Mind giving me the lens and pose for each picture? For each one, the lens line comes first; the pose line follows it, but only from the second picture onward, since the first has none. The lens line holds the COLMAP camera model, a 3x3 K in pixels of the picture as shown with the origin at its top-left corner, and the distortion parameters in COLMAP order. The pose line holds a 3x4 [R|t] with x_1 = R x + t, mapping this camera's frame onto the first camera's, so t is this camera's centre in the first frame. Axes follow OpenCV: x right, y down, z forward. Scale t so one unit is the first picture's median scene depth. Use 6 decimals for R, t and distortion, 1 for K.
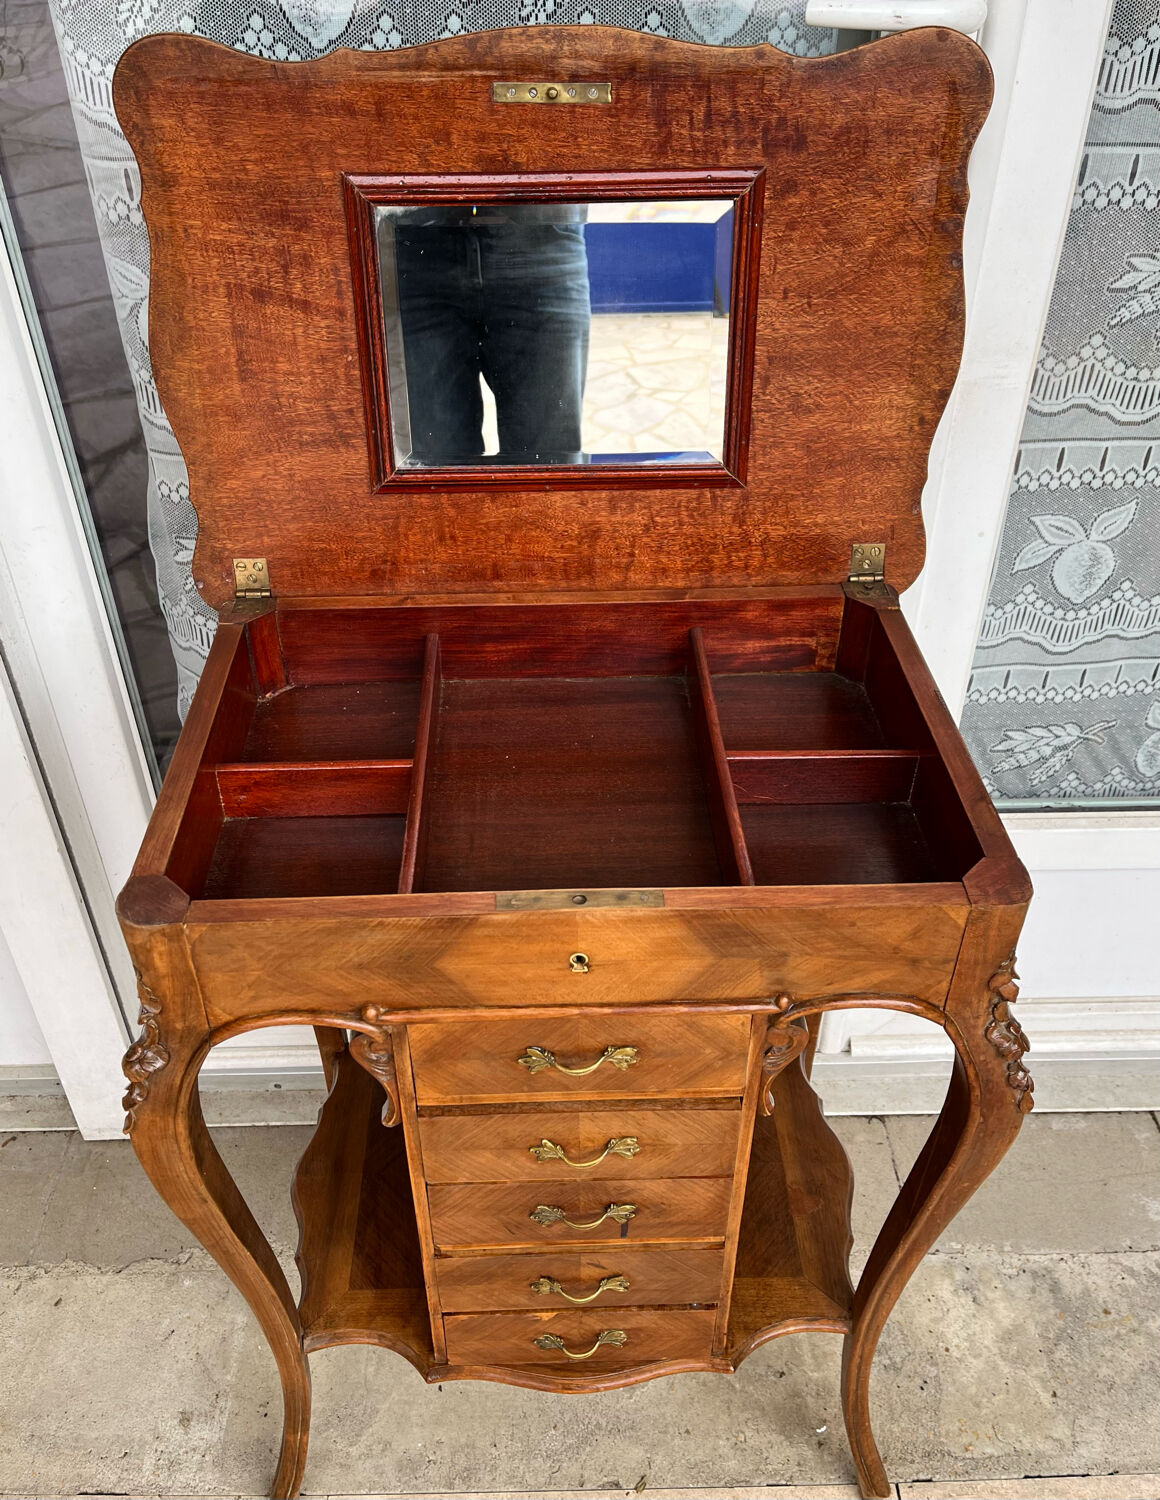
lens RADIAL K [[1245.1, 0, 568.5], [0, 1245.1, 719.8], [0, 0, 1]] dist [0.057954, -0.081783]
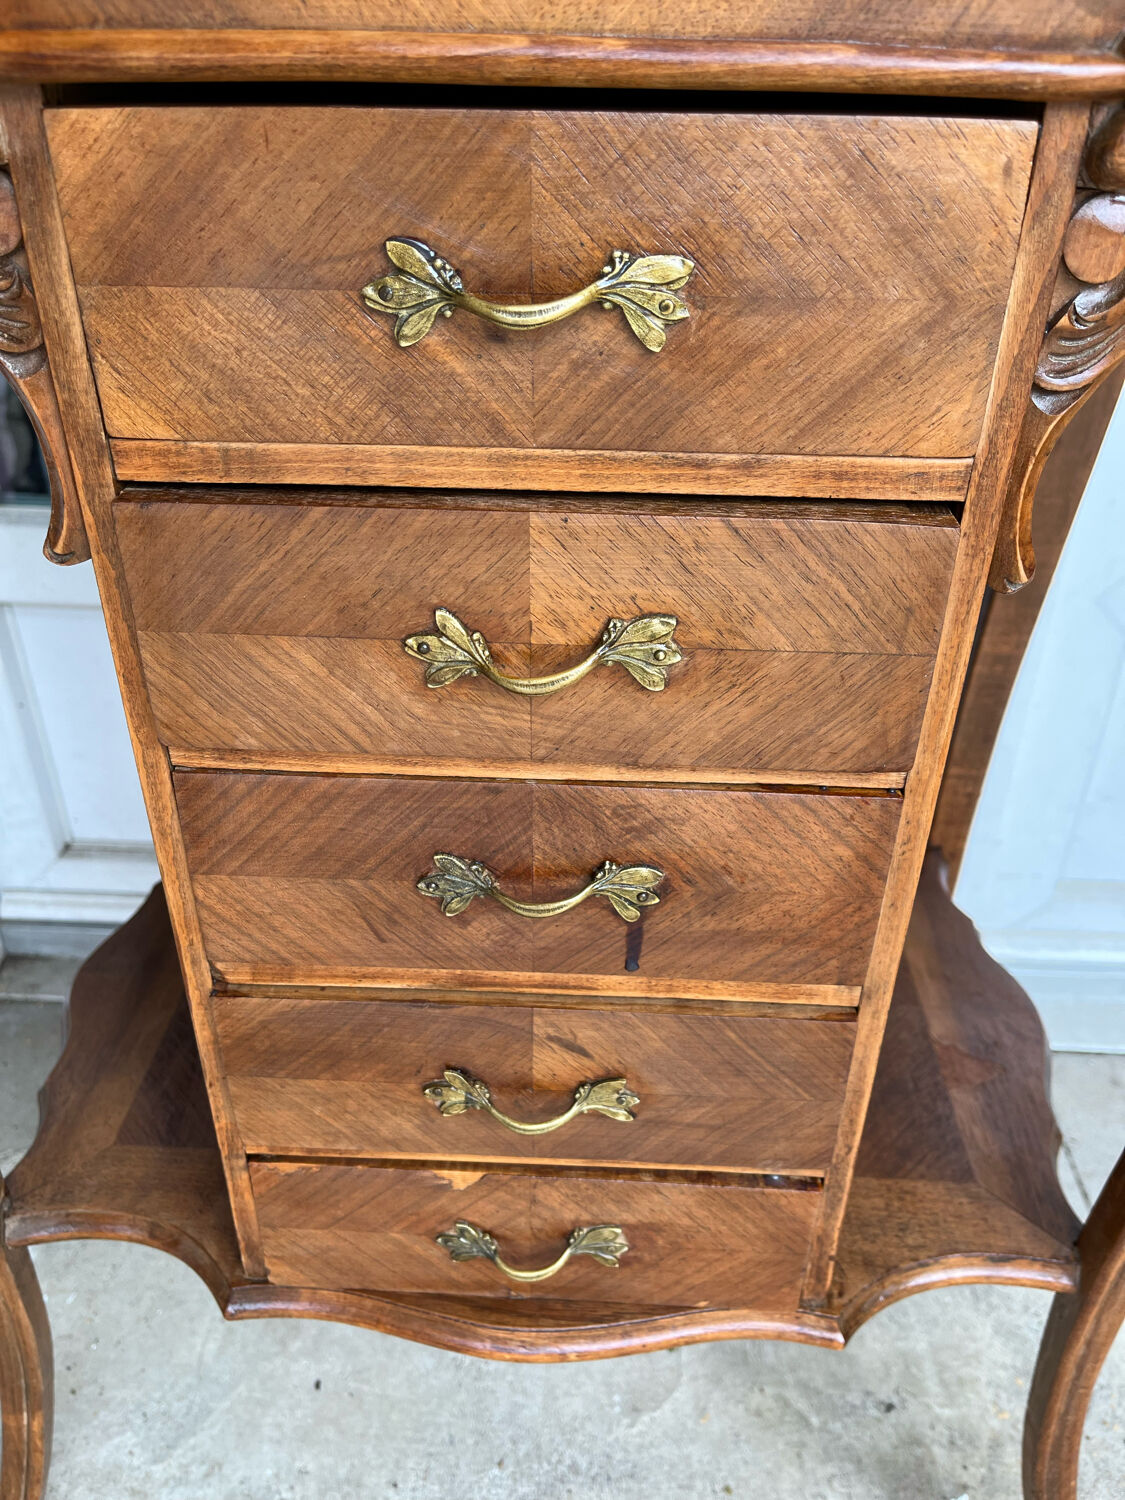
lens RADIAL K [[1131.3, 0, 561.1], [0, 1131.3, 749.2], [0, 0, 1]] dist [0.055406, -0.073218]
pose [[0.997356, 0.053710, -0.048942, 0.033352], [-0.057819, 0.994546, -0.086805, 0.356960], [0.044013, 0.089405, 0.995022, 0.570743]]
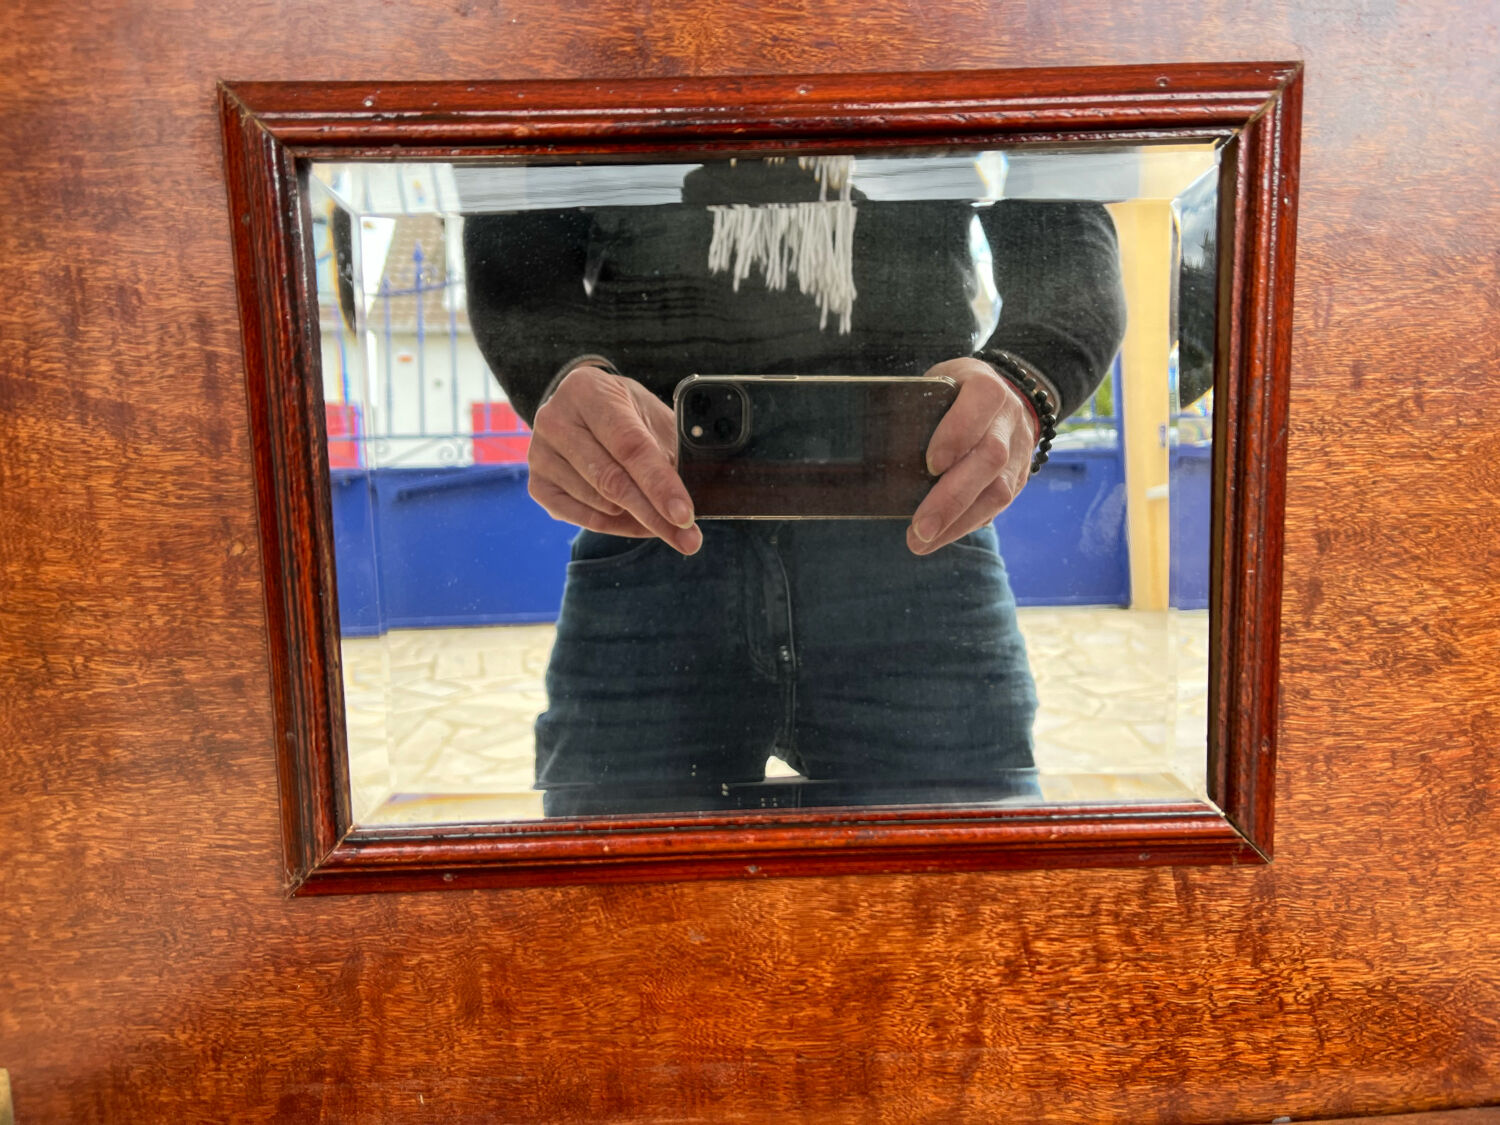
lens RADIAL K [[1131.3, 0, 741.9], [0, 1131.3, 560.0], [0, 0, 1]] dist [0.055406, -0.073218]
pose [[0.999901, -0.013921, 0.002025, -0.019626], [0.013726, 0.933985, -0.357049, -0.152770], [0.003079, 0.357041, 0.934084, 0.650409]]
